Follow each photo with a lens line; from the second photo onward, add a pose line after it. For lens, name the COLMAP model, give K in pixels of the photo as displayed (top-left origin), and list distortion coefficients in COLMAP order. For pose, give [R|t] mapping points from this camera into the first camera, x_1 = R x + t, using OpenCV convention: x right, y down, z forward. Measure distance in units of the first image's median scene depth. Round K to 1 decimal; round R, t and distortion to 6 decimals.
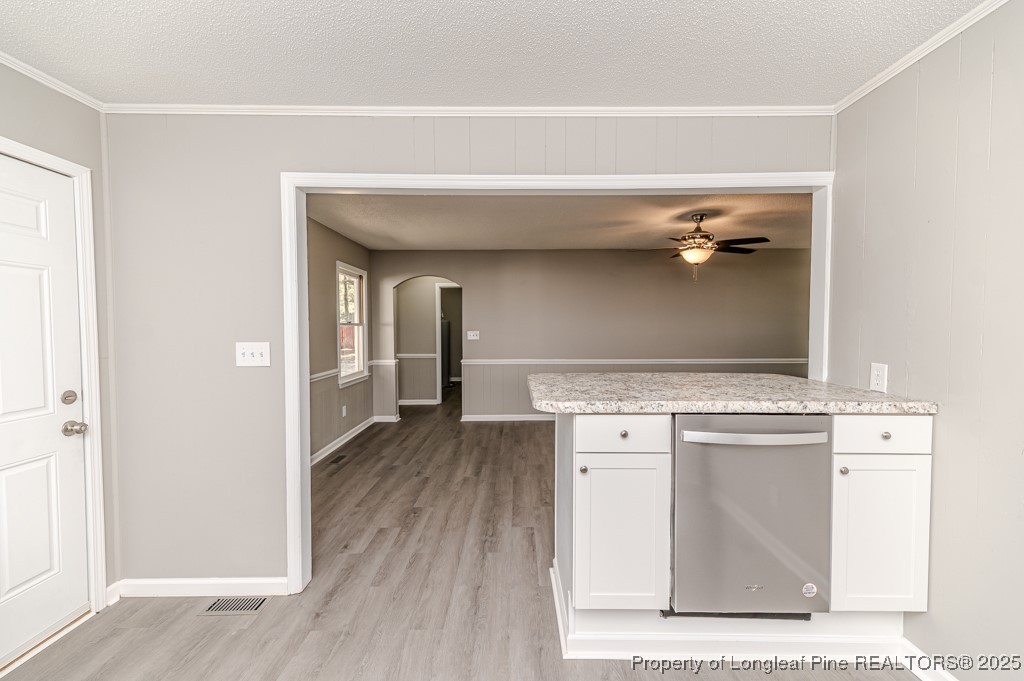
lens RADIAL K [[411.6, 0, 511.3], [0, 411.6, 337.7], [0, 0, 1]] dist [0.023799, -0.005458]
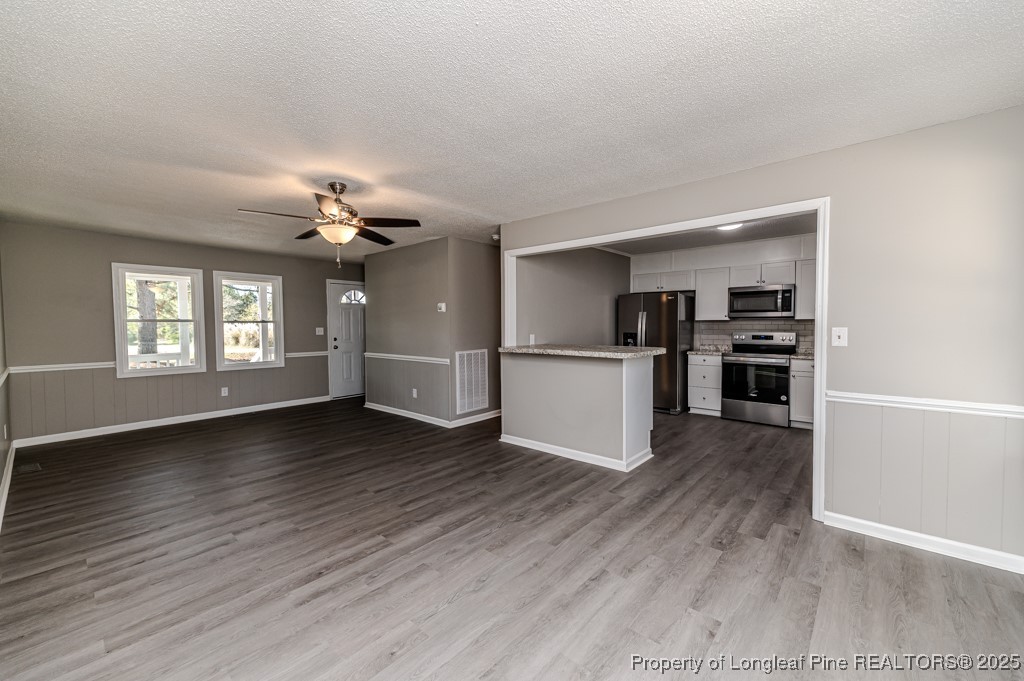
lens RADIAL K [[403.1, 0, 510.8], [0, 403.1, 337.0], [0, 0, 1]] dist [0.019813, -0.006819]
pose [[-0.754526, -0.019080, 0.655993, -0.660956], [0.027760, 0.997755, 0.060950, -0.067882], [-0.655683, 0.064199, -0.752302, 2.784765]]
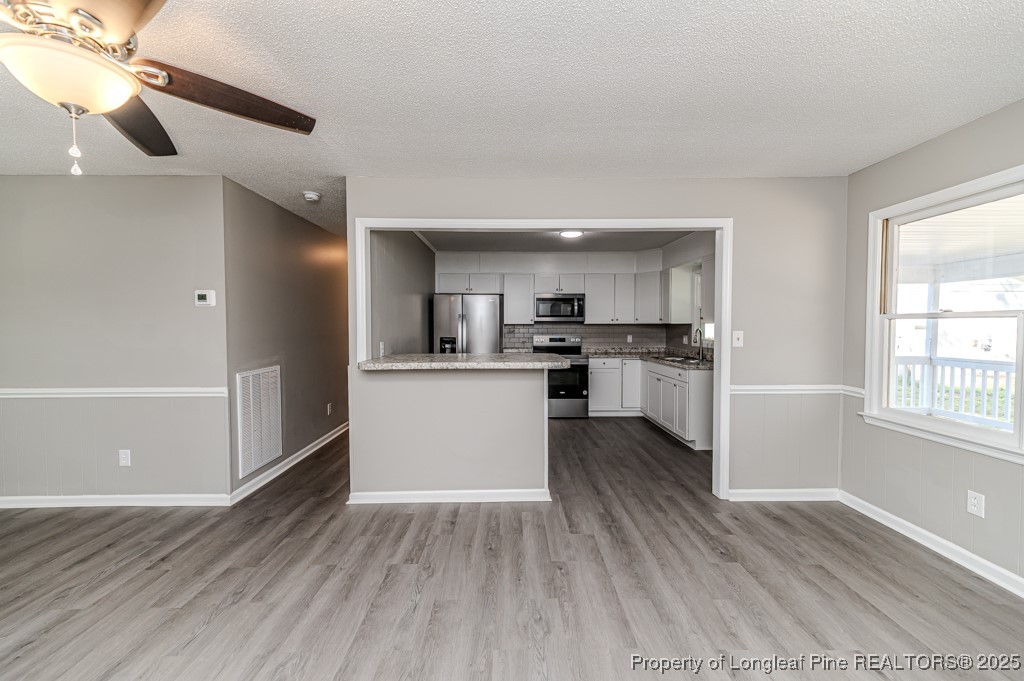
lens RADIAL K [[403.1, 0, 510.8], [0, 403.1, 337.0], [0, 0, 1]] dist [0.019813, -0.006819]
pose [[-0.999906, 0.000769, -0.013661, 0.280067], [-0.000084, 0.998055, 0.062335, -0.061745], [0.013683, 0.062330, -0.997962, 2.627707]]
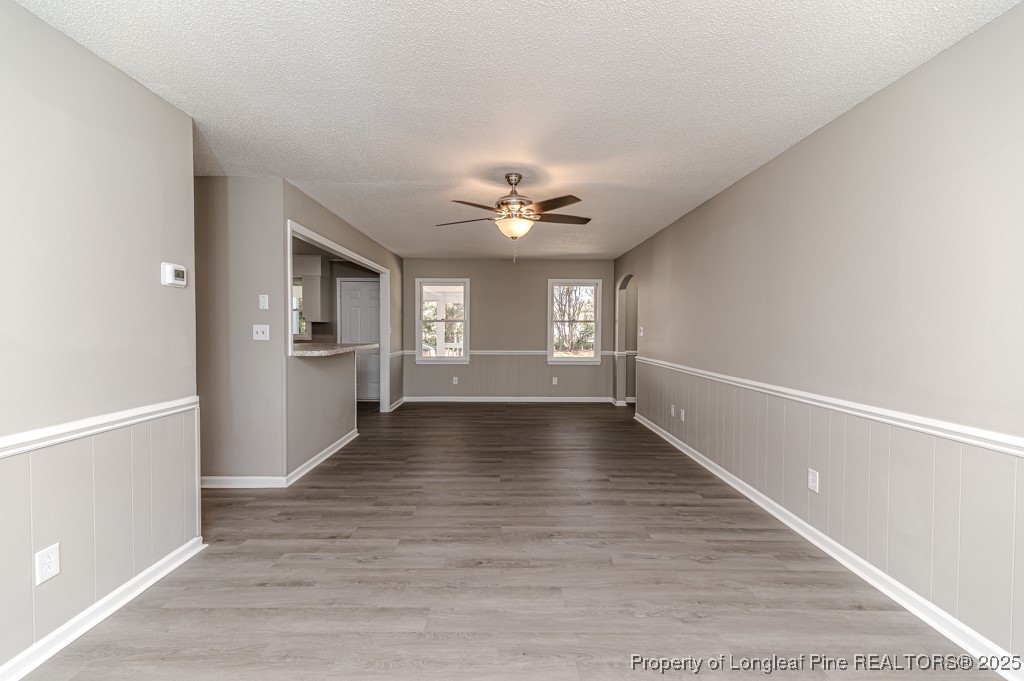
lens RADIAL K [[403.1, 0, 510.8], [0, 403.1, 337.0], [0, 0, 1]] dist [0.019813, -0.006819]
pose [[0.010998, 0.020222, -0.999735, 2.459163], [-0.040223, 0.998995, 0.019765, -0.004303], [0.999130, 0.039995, 0.011800, 1.989277]]
